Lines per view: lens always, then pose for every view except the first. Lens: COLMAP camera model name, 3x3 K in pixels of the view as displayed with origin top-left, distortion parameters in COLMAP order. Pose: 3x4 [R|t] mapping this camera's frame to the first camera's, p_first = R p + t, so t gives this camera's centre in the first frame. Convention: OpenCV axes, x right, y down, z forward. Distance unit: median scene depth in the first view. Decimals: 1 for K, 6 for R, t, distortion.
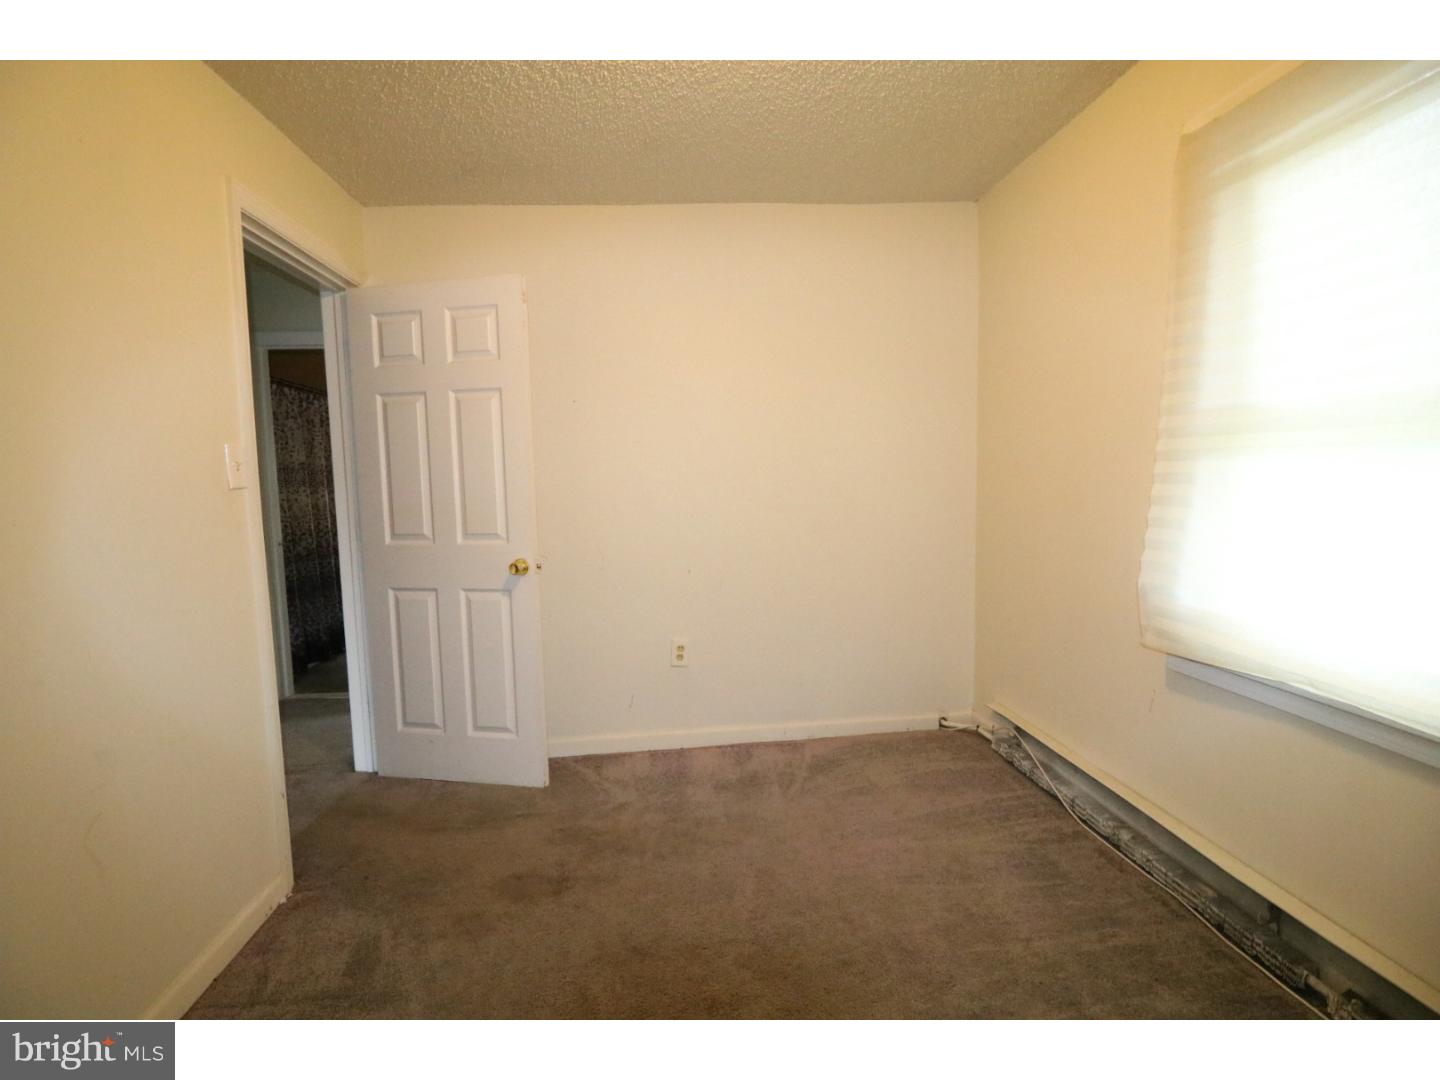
lens RADIAL K [[676.9, 0, 725.1], [0, 676.9, 536.6], [0, 0, 1]] dist [0.001136, -0.004771]
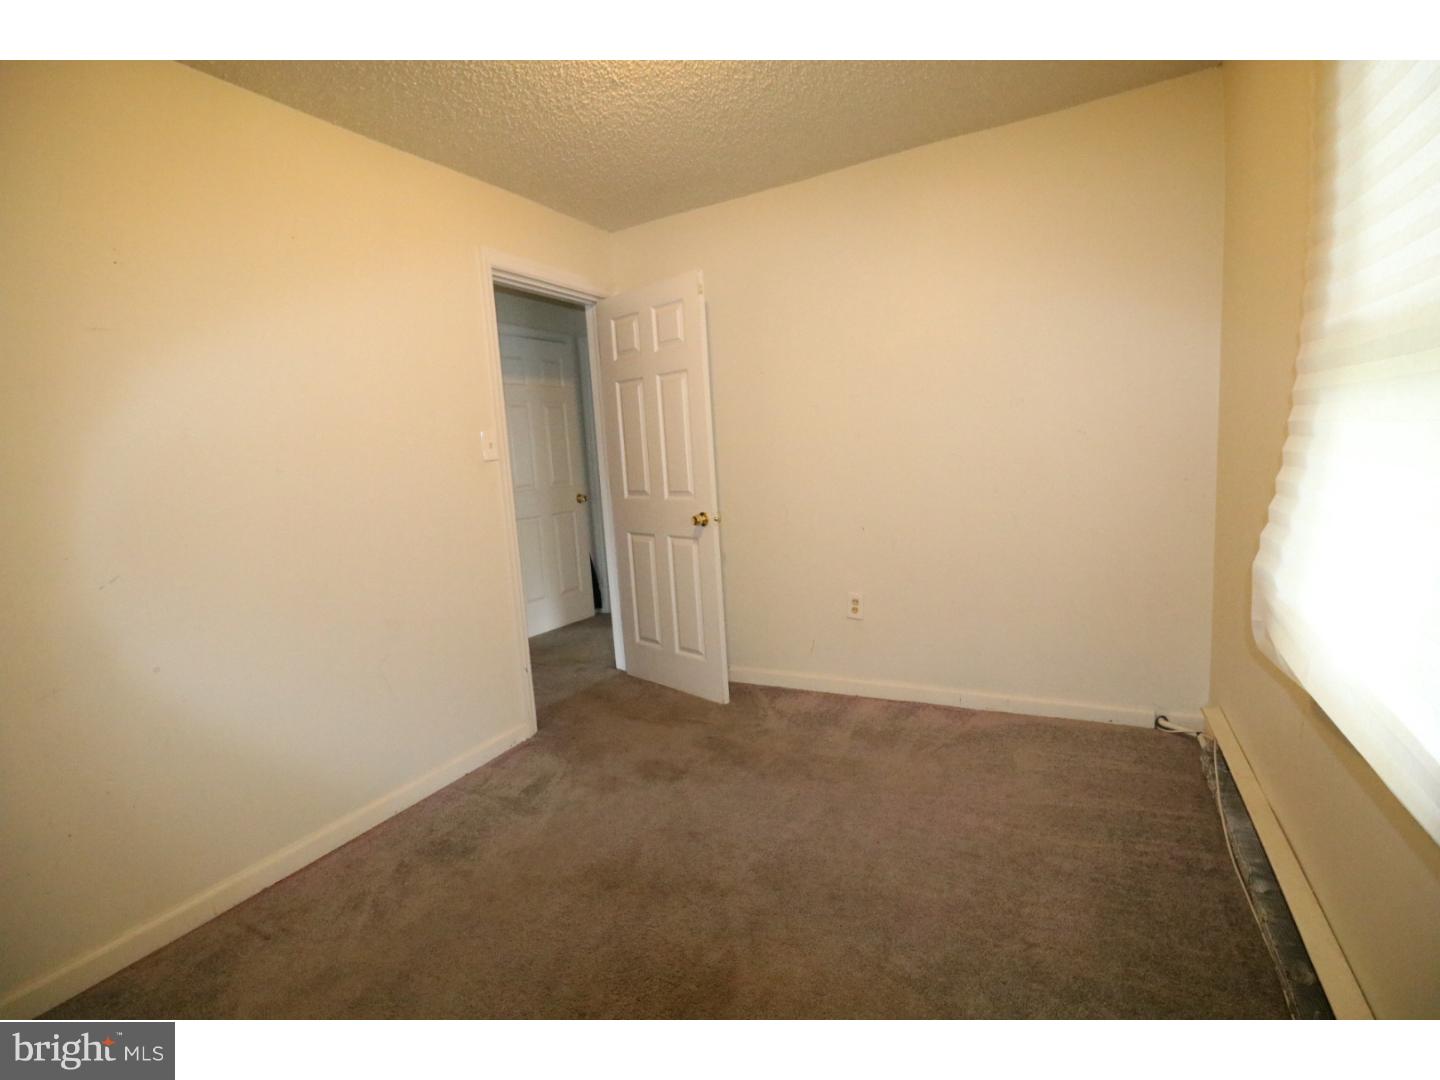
lens RADIAL K [[676.9, 0, 727.9], [0, 676.9, 536.7], [0, 0, 1]] dist [0.001136, -0.004771]
pose [[0.834334, 0.046794, -0.549270, 0.381425], [-0.007351, 0.997246, 0.073793, -0.013196], [0.551211, -0.057531, 0.832380, 0.026507]]
